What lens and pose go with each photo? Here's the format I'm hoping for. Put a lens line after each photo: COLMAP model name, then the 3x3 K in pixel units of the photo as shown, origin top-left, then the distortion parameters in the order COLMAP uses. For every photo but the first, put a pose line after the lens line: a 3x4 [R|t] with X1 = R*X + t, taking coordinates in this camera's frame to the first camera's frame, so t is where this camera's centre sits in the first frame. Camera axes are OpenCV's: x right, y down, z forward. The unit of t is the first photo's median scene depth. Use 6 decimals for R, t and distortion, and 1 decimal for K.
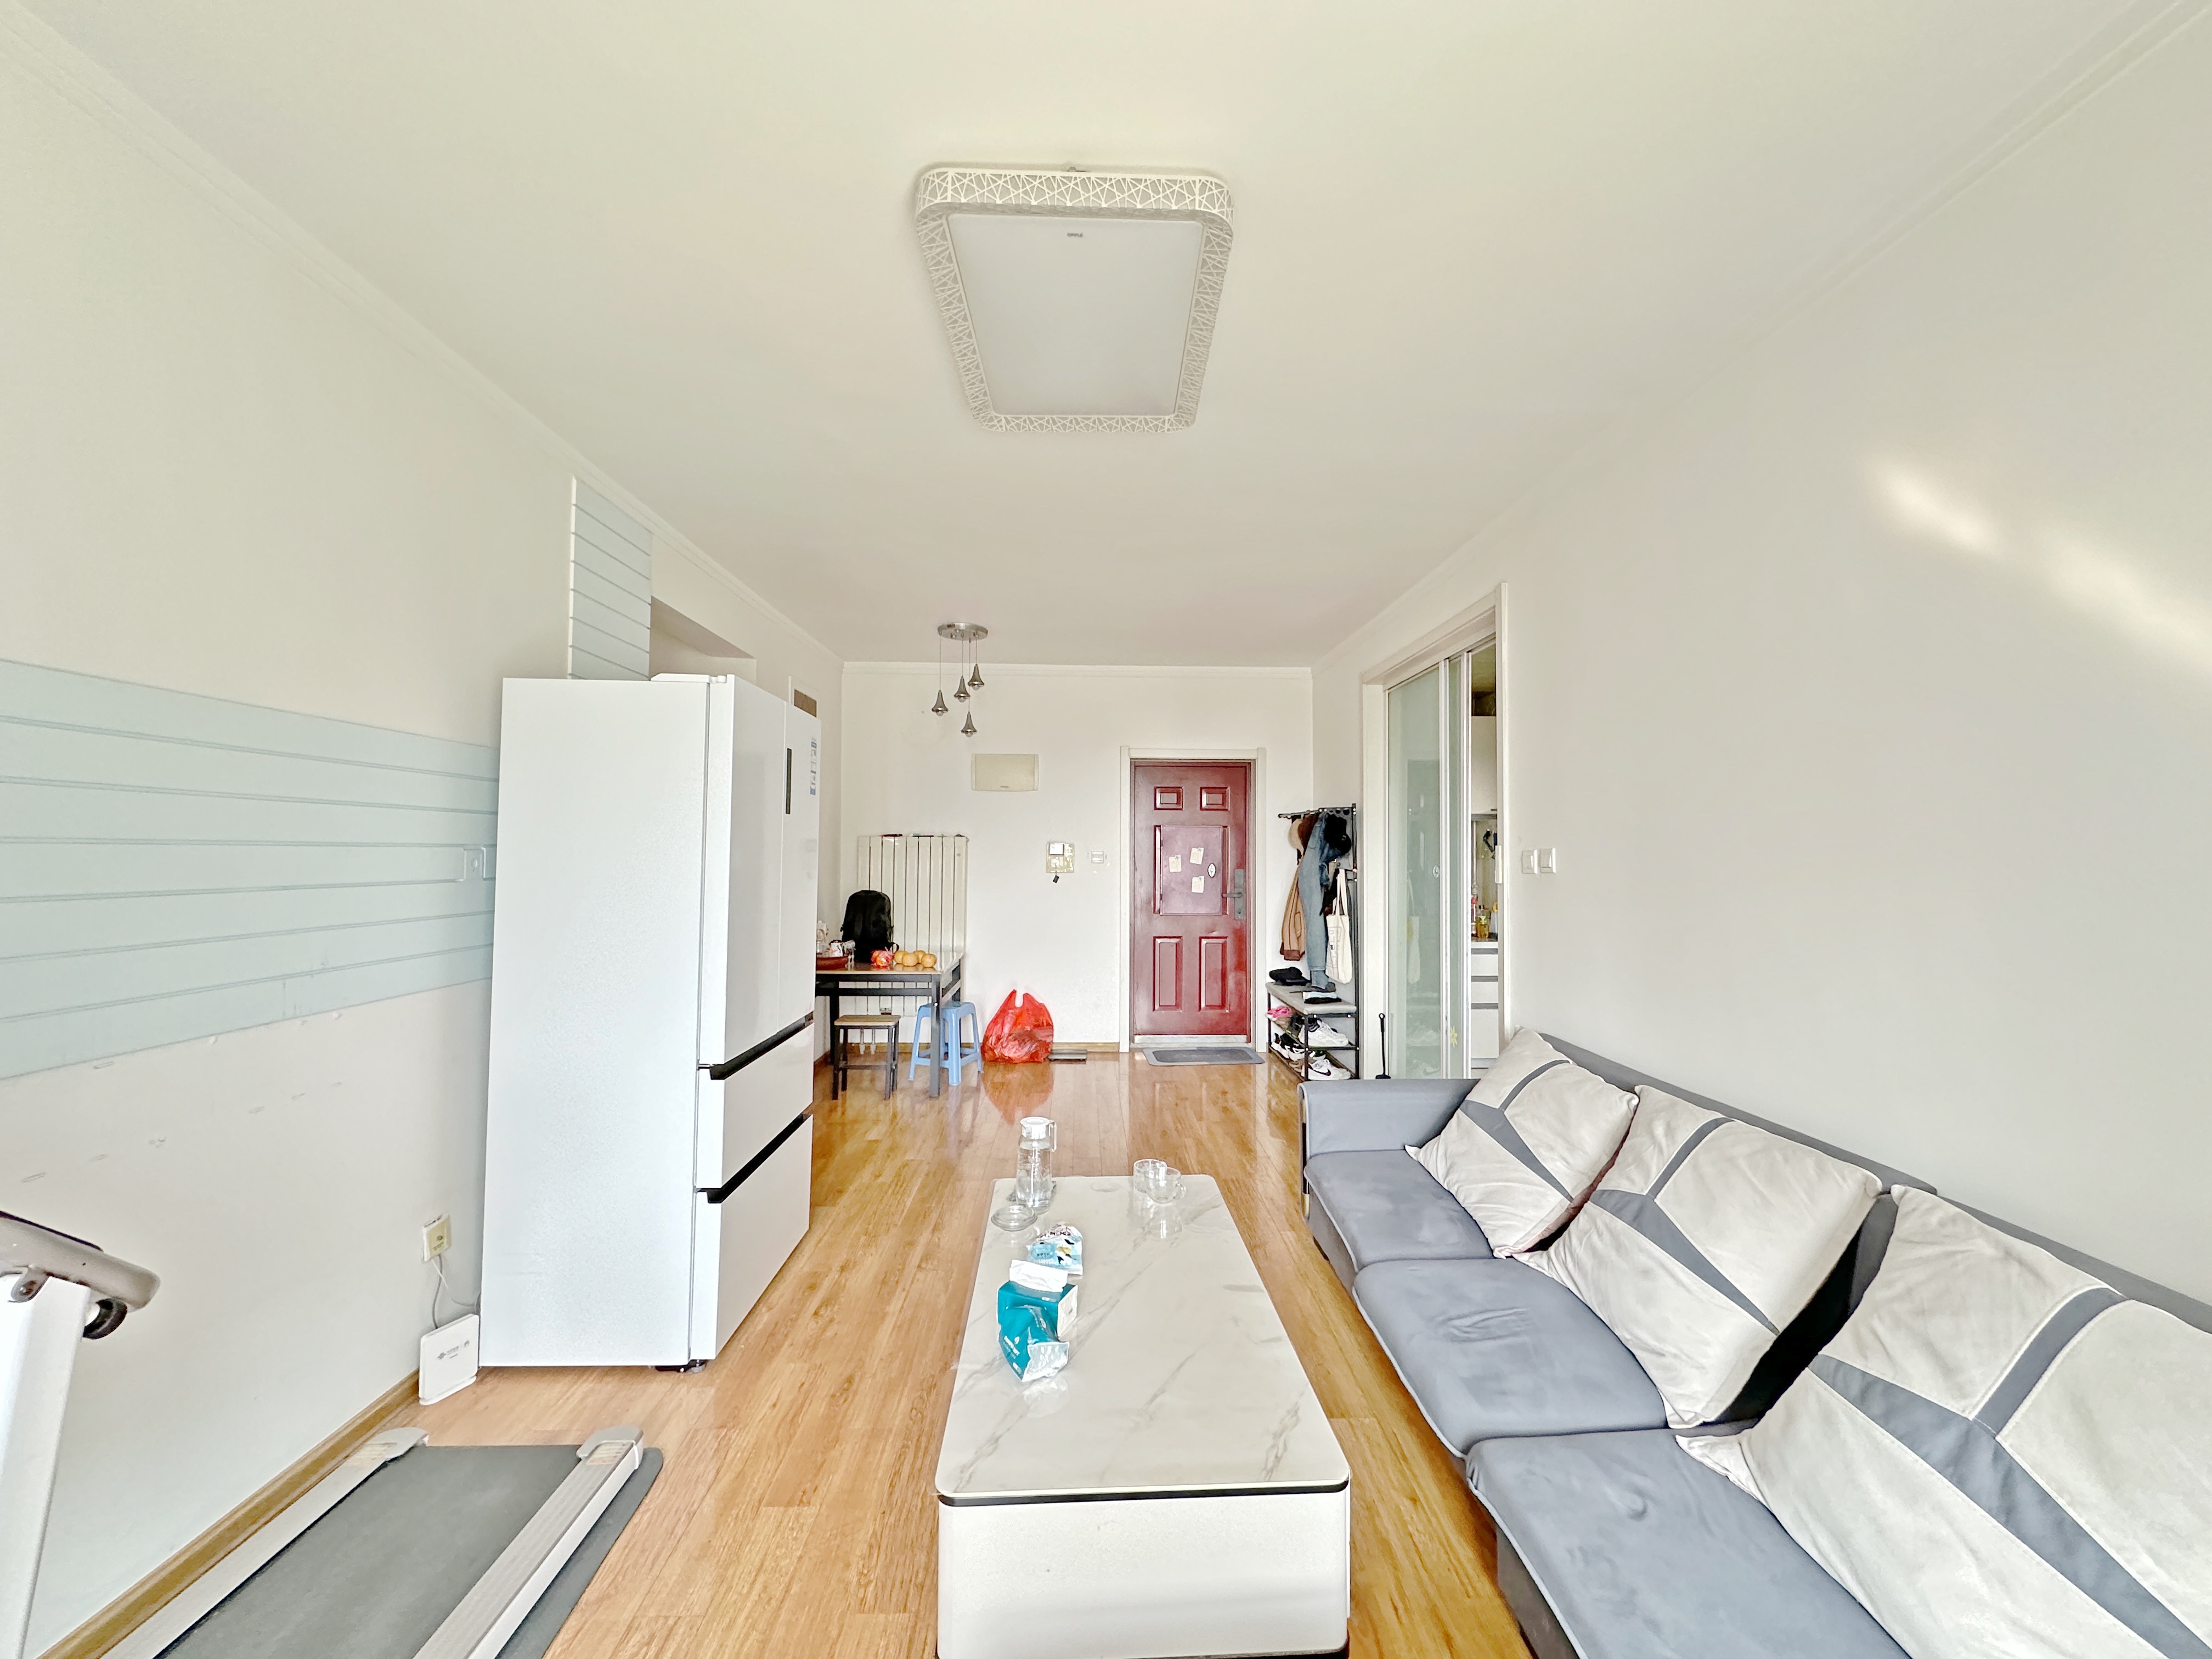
lens RADIAL K [[888.9, 0, 1109.8], [0, 888.9, 838.5], [0, 0, 1]] dist [-0.000625, -0.000031]
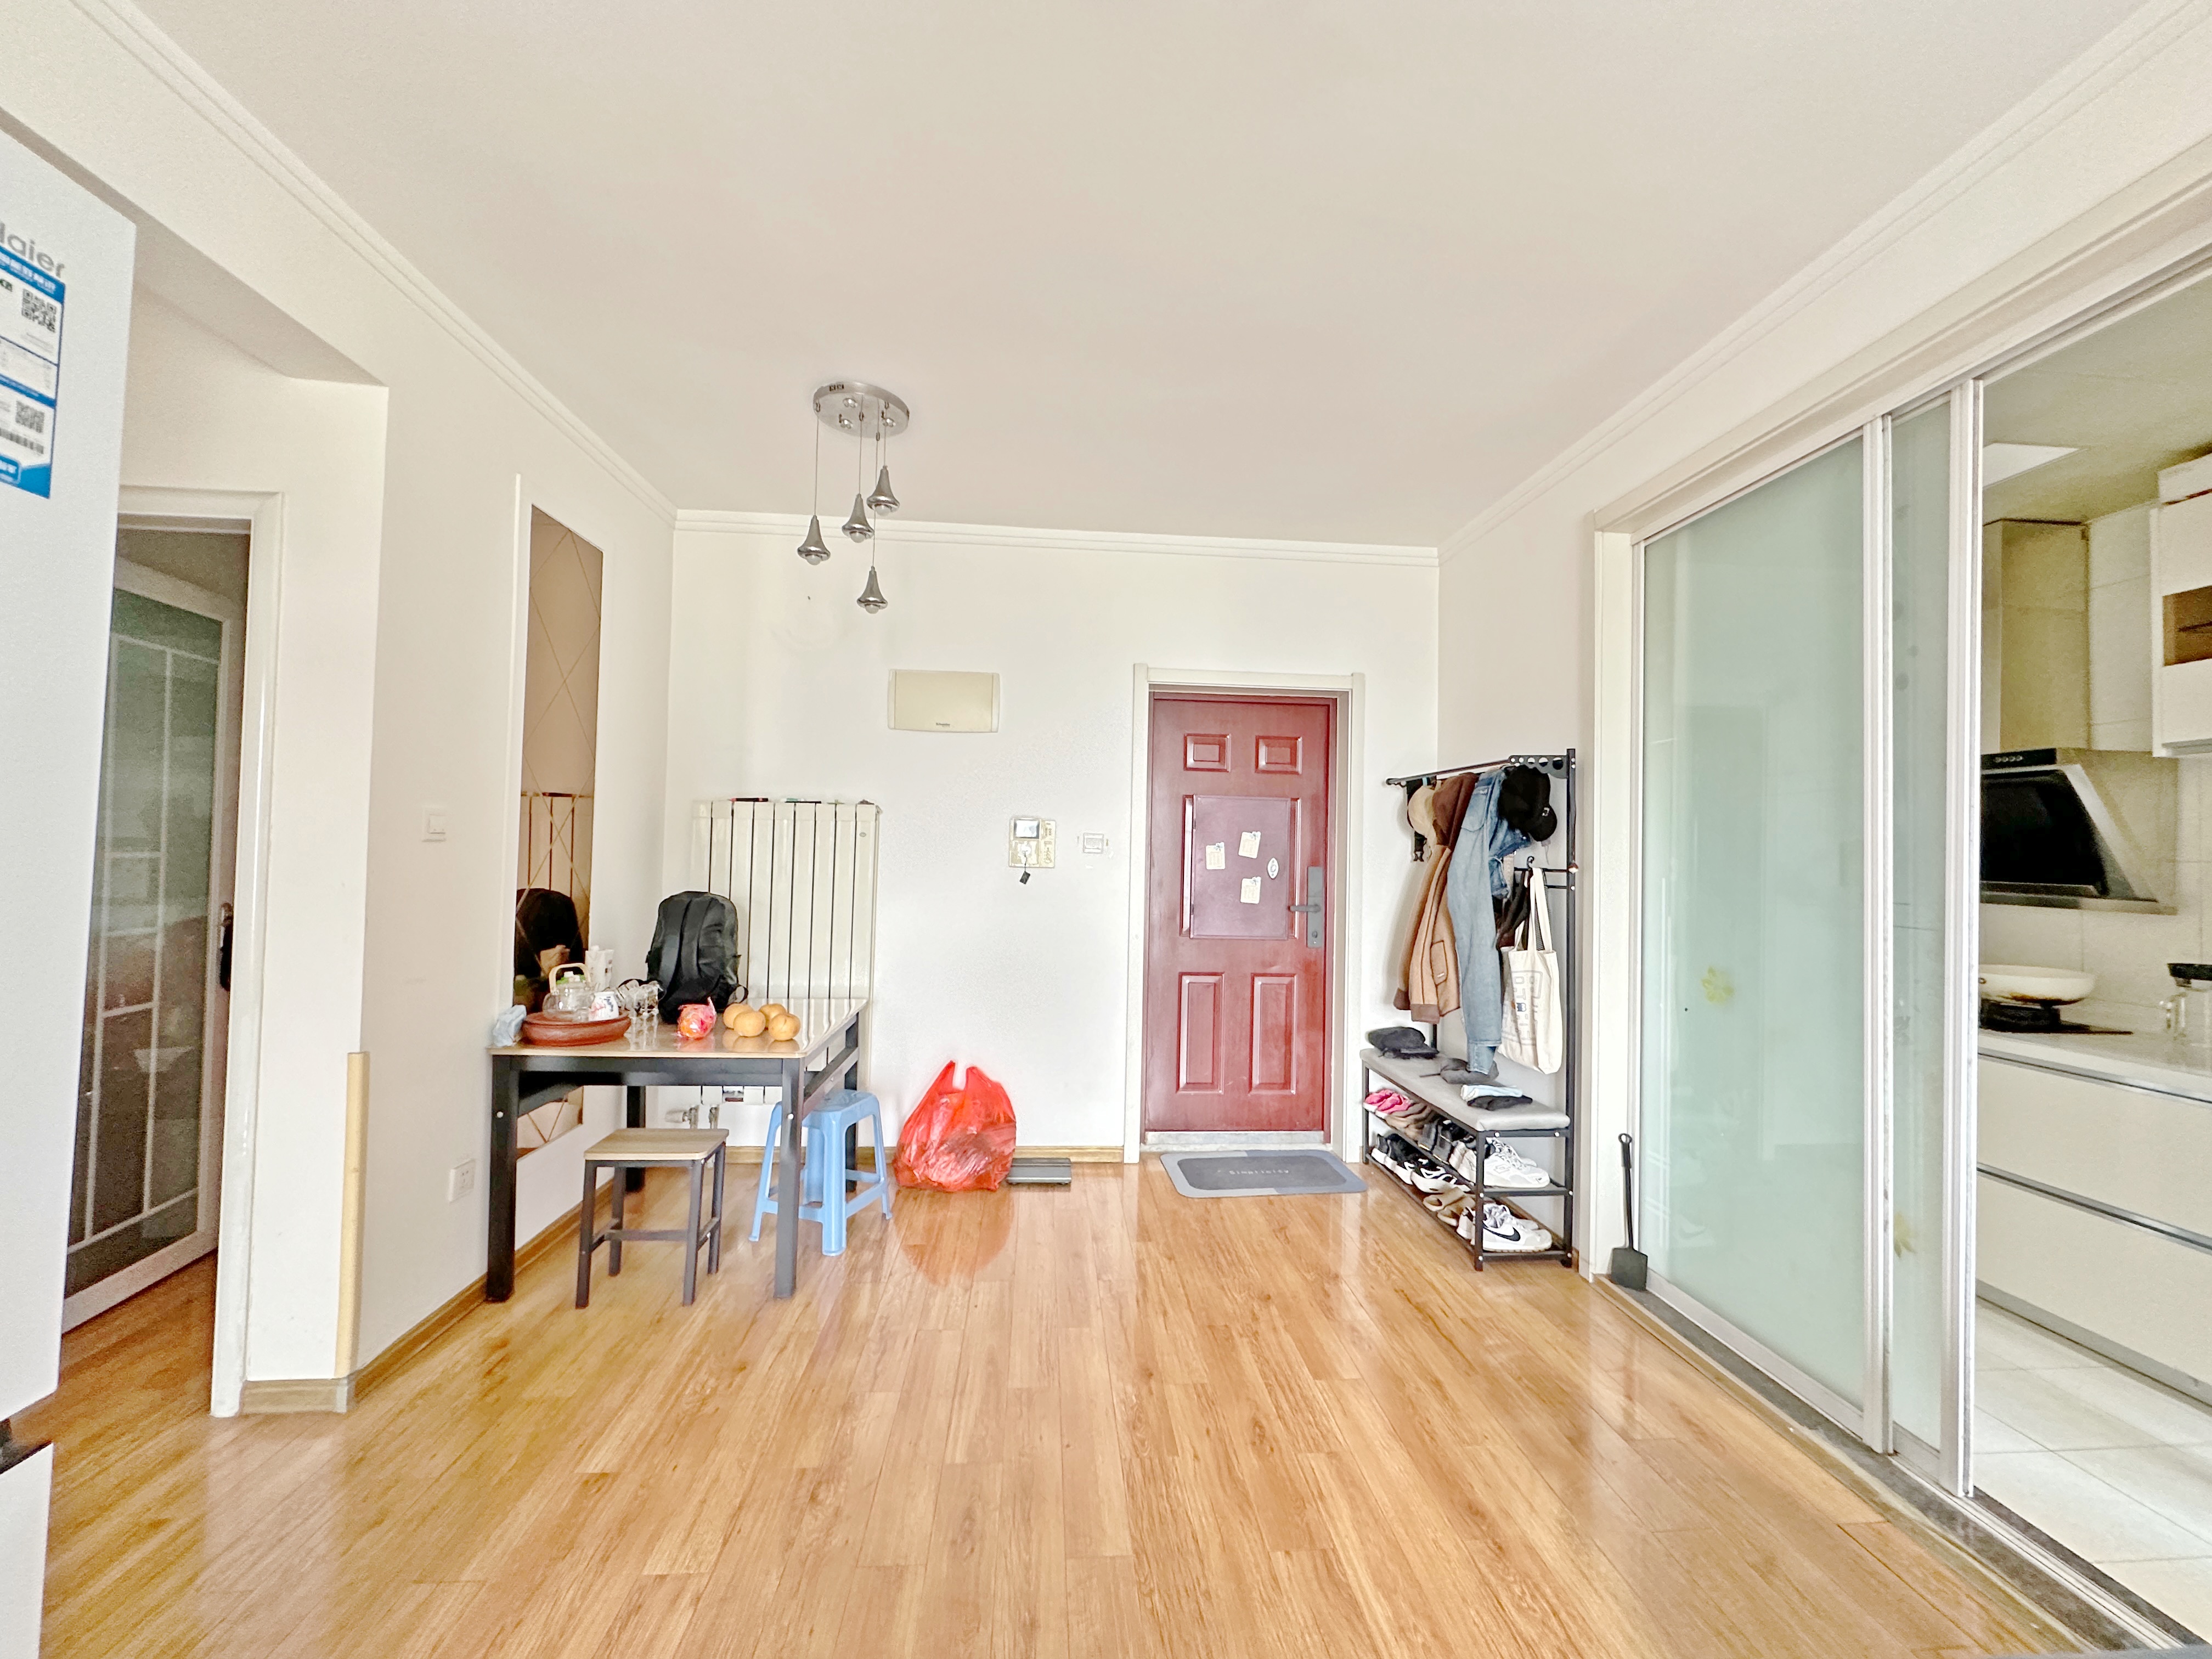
lens RADIAL K [[888.9, 0, 1111.3], [0, 888.9, 828.7], [0, 0, 1]] dist [-0.000625, -0.000031]
pose [[0.998803, 0.018363, 0.045326, -0.030467], [-0.017776, 0.999753, -0.013309, 0.019454], [-0.045559, 0.012487, 0.998884, 0.397472]]
